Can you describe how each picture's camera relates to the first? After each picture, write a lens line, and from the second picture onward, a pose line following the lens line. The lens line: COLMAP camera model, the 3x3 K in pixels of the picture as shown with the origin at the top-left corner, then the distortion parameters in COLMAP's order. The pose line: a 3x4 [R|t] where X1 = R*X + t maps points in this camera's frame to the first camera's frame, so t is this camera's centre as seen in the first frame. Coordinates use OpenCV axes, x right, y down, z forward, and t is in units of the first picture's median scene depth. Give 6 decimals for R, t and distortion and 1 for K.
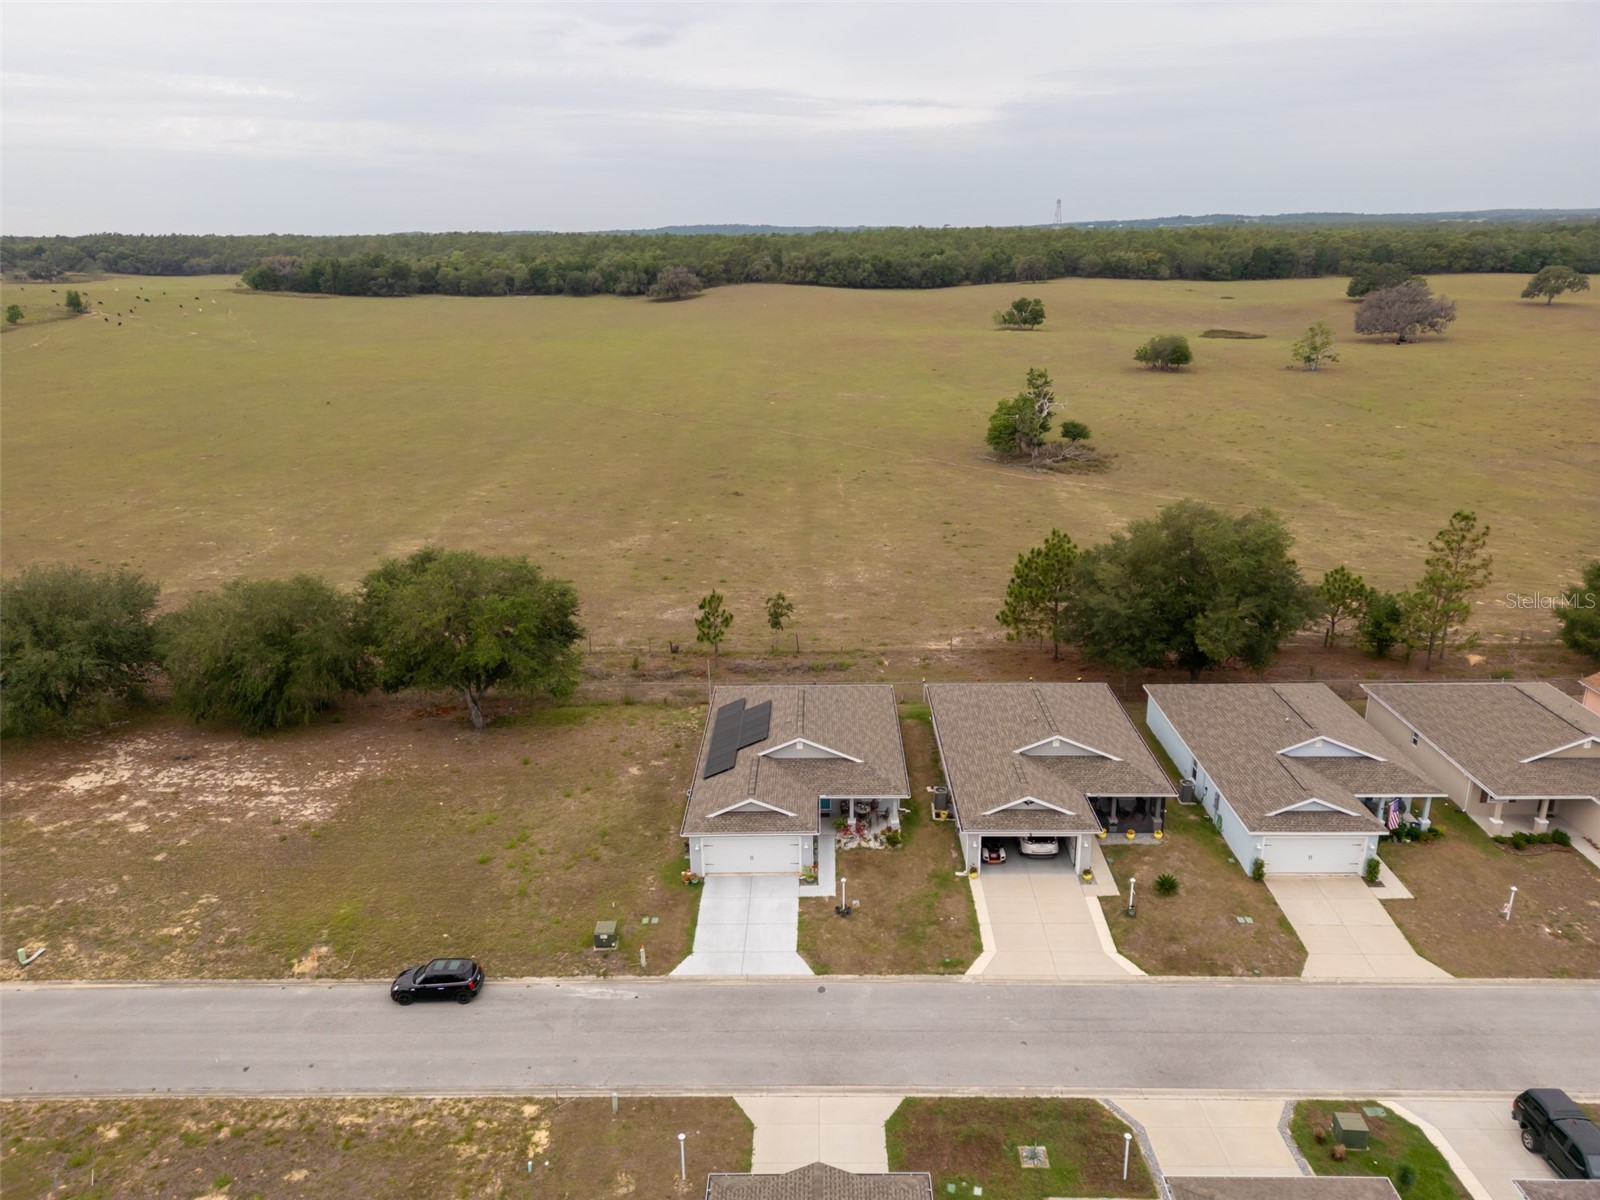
lens RADIAL K [[1112.0, 0, 805.8], [0, 1112.0, 596.7], [0, 0, 1]] dist [0.074766, -0.067582]
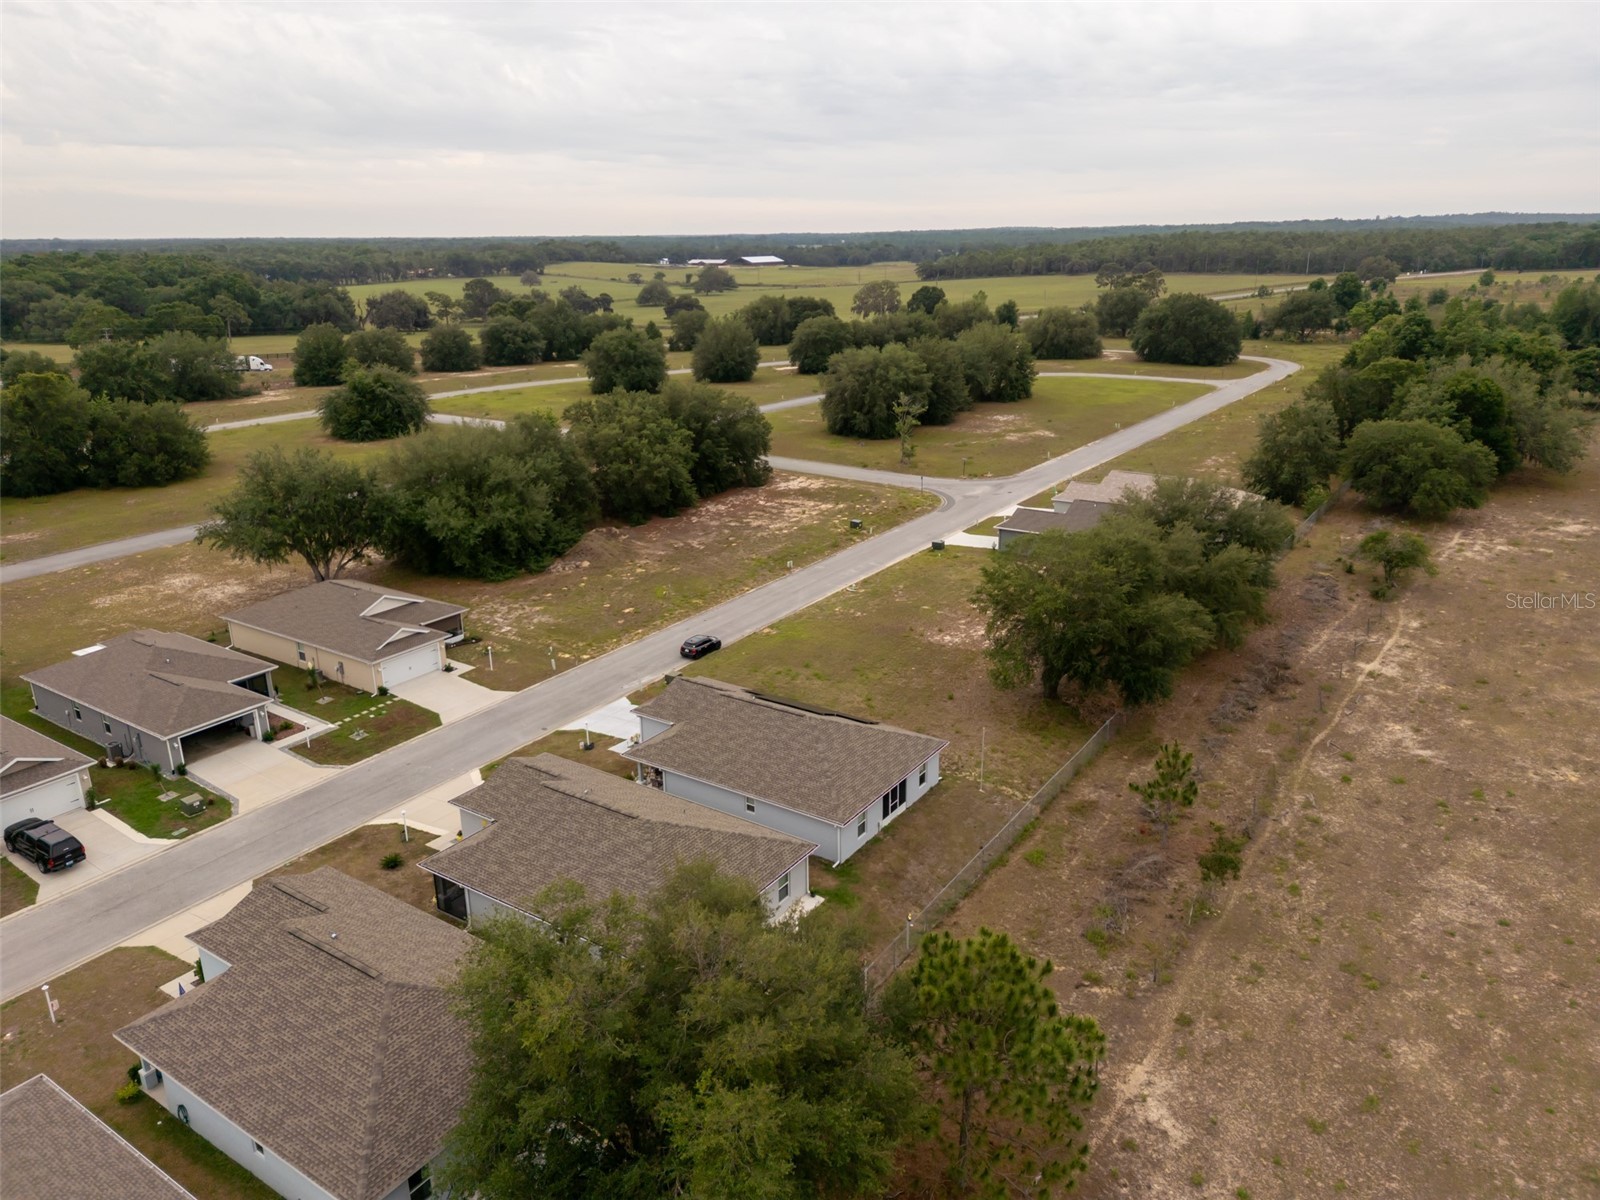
lens RADIAL K [[1112.0, 0, 804.4], [0, 1112.0, 612.1], [0, 0, 1]] dist [0.074766, -0.067582]
pose [[-0.550467, 0.289571, -0.783029, 0.707727], [-0.238312, 0.844394, 0.479797, -0.442521], [0.800121, 0.450718, -0.395803, 1.323188]]
